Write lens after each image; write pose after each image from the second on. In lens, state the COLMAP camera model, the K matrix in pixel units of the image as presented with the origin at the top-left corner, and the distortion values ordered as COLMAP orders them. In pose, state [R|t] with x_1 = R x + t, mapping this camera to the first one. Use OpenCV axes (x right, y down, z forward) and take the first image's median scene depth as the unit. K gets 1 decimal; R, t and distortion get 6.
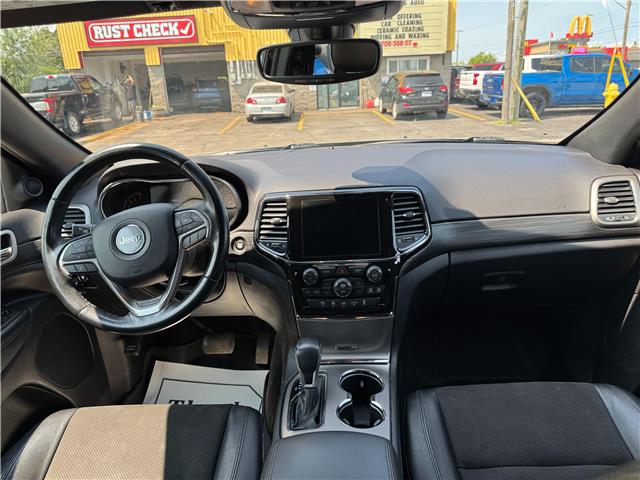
lens RADIAL K [[450.9, 0, 312.3], [0, 450.9, 235.8], [0, 0, 1]] dist [0.042944, -0.054743]
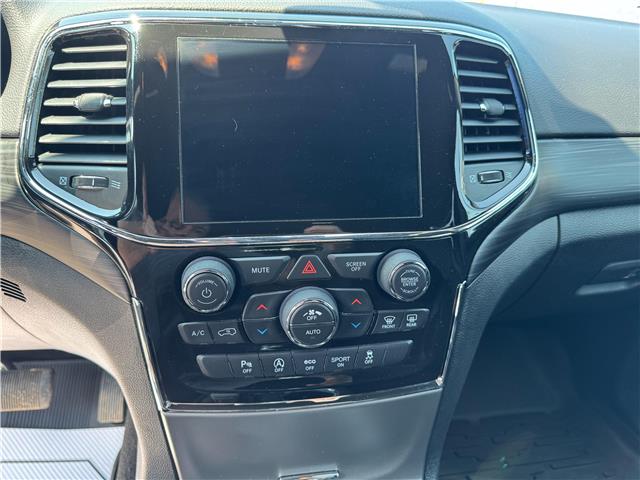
lens RADIAL K [[450.9, 0, 318.0], [0, 450.9, 237.9], [0, 0, 1]] dist [0.042944, -0.054743]
pose [[0.973284, 0.004309, 0.229565, -0.001550], [-0.025430, 0.995696, 0.089122, 0.027407], [-0.228193, -0.092579, 0.969205, 0.667375]]
